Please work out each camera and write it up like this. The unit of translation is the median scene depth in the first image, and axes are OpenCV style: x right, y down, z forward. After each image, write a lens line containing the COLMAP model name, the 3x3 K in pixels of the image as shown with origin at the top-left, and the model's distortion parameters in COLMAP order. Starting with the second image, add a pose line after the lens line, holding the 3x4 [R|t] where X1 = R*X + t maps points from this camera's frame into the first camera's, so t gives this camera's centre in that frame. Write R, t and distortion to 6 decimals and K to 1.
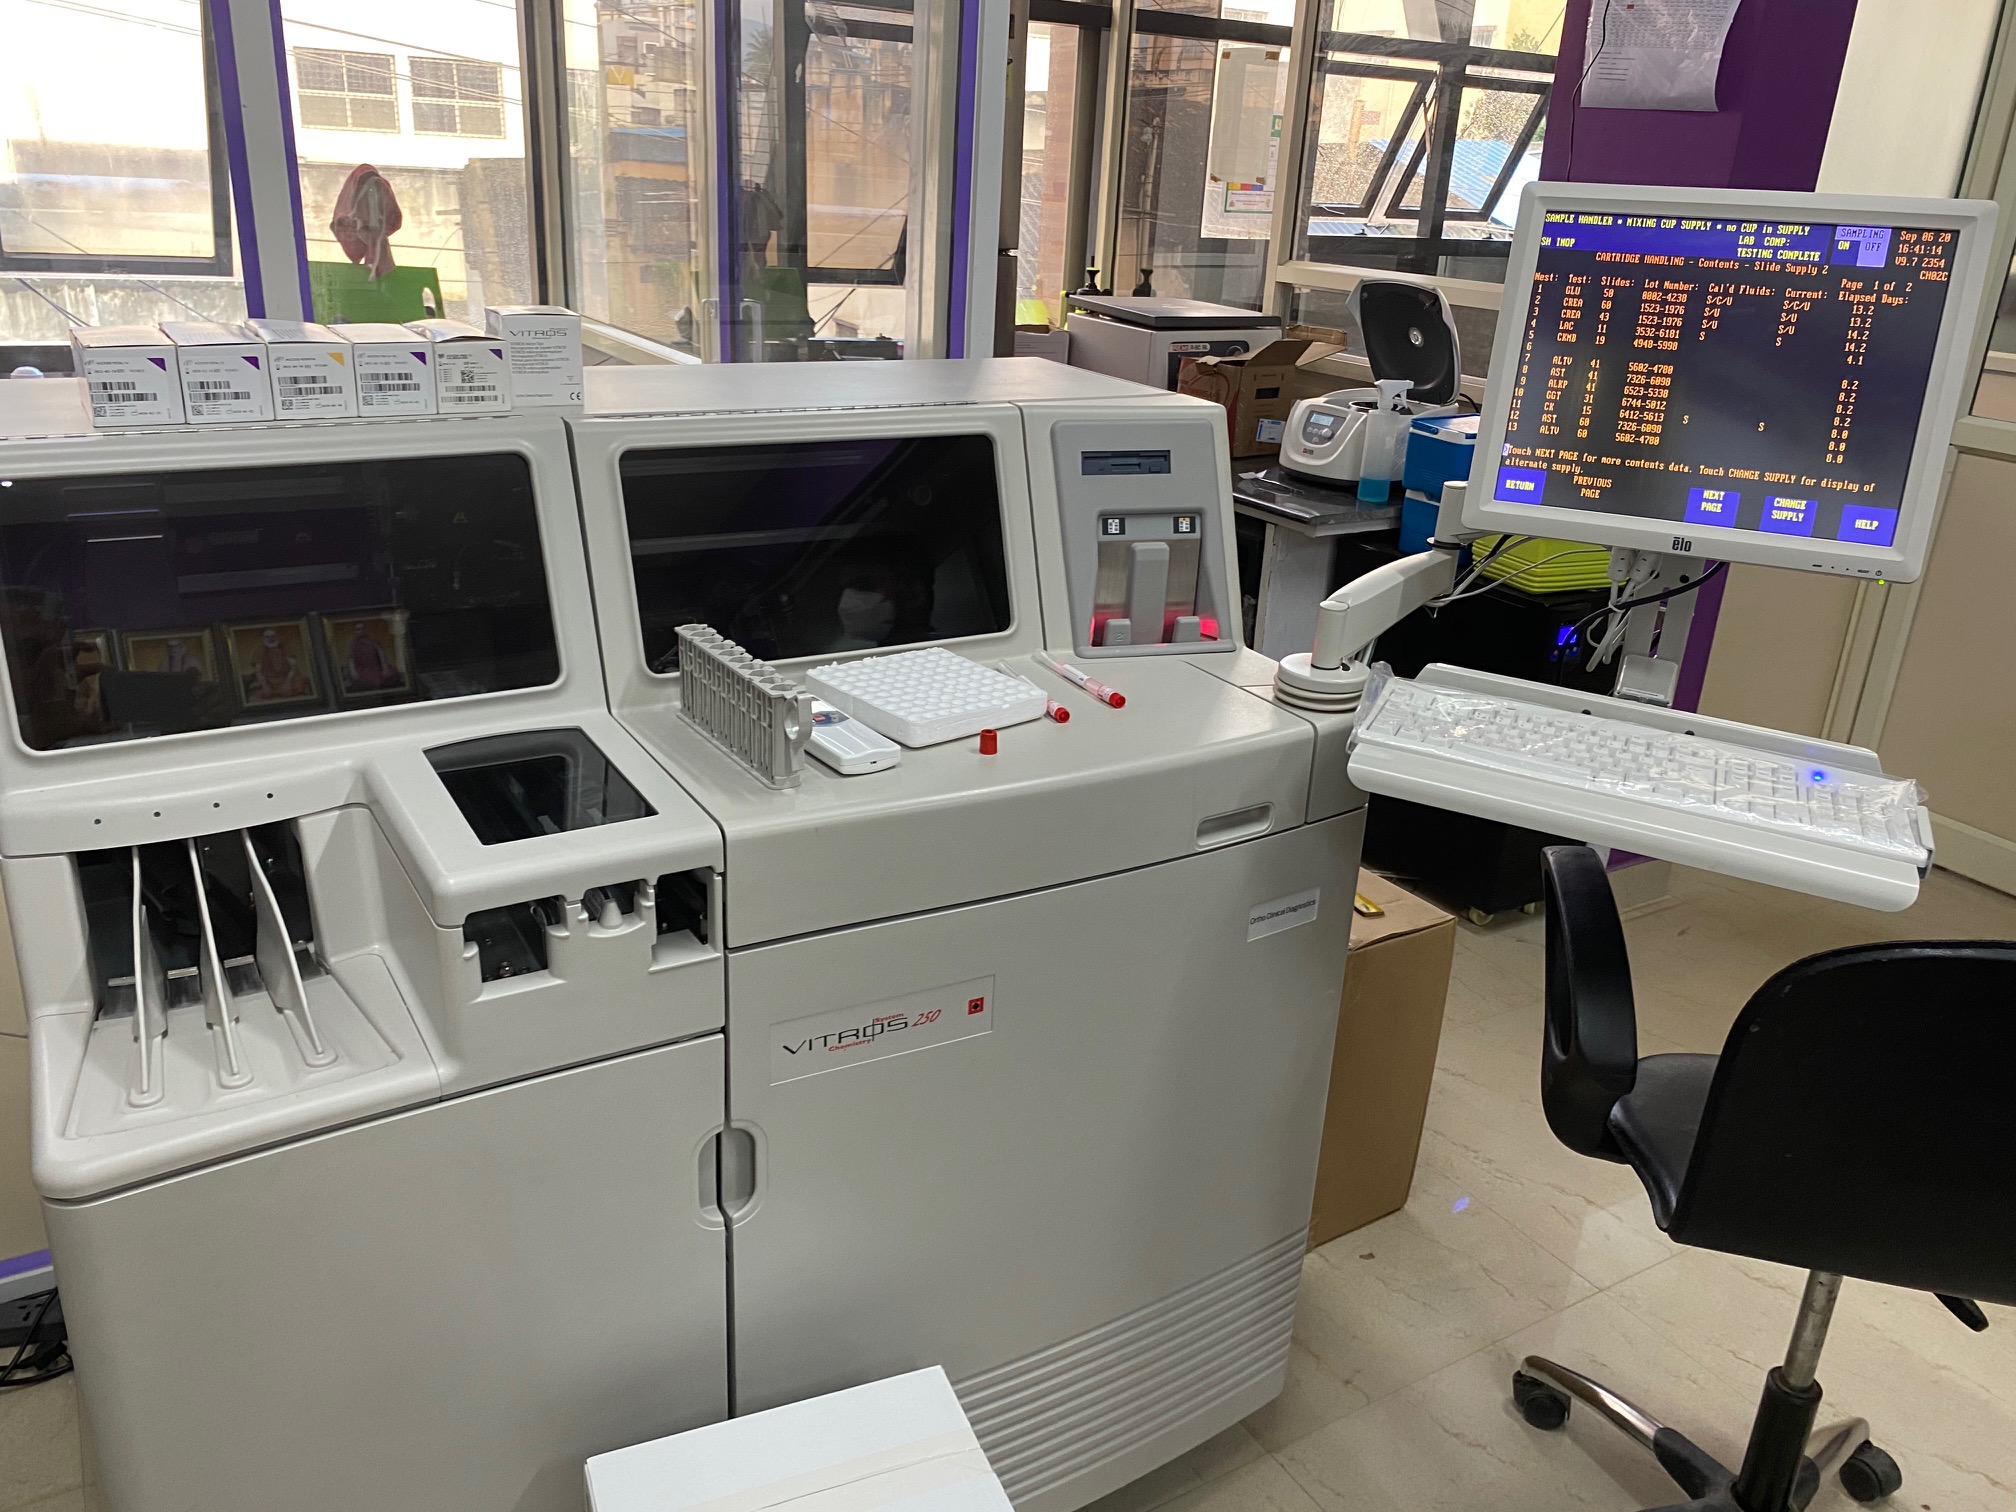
lens RADIAL K [[1539.7, 0, 1012.5], [0, 1539.7, 757.3], [0, 0, 1]] dist [0.031016, -0.026200]
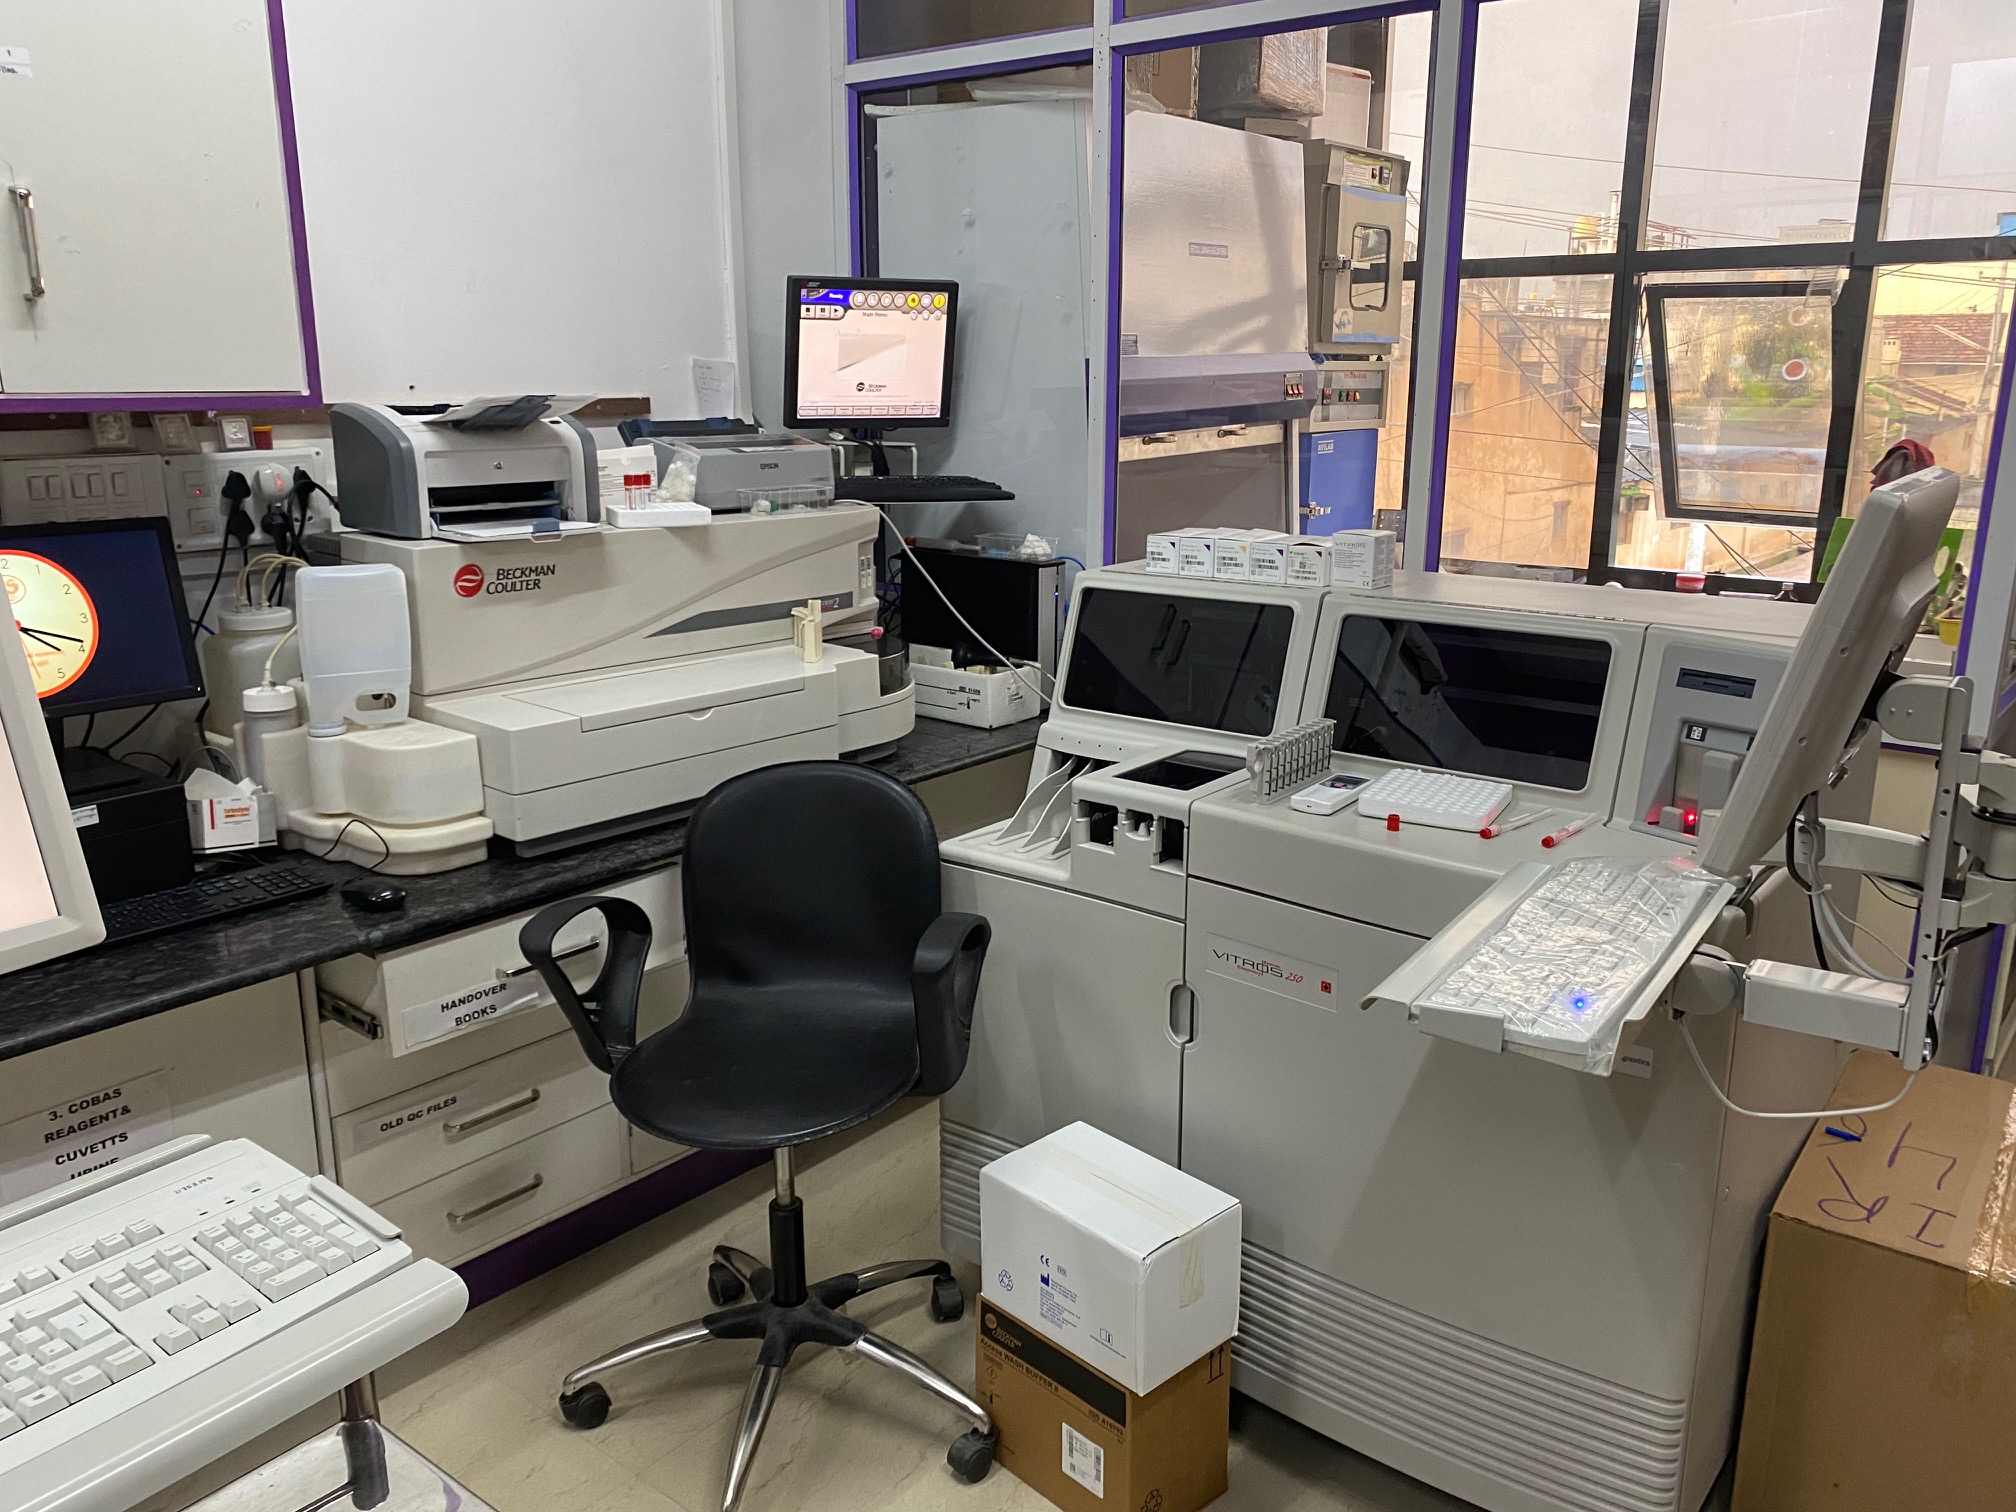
lens RADIAL K [[1539.7, 0, 1007.8], [0, 1539.7, 758.5], [0, 0, 1]] dist [0.031016, -0.026200]
pose [[0.324088, 0.181732, -0.928407, 1.255992], [-0.324376, 0.943230, 0.071400, -0.055576], [0.888677, 0.278013, 0.364639, 0.122201]]
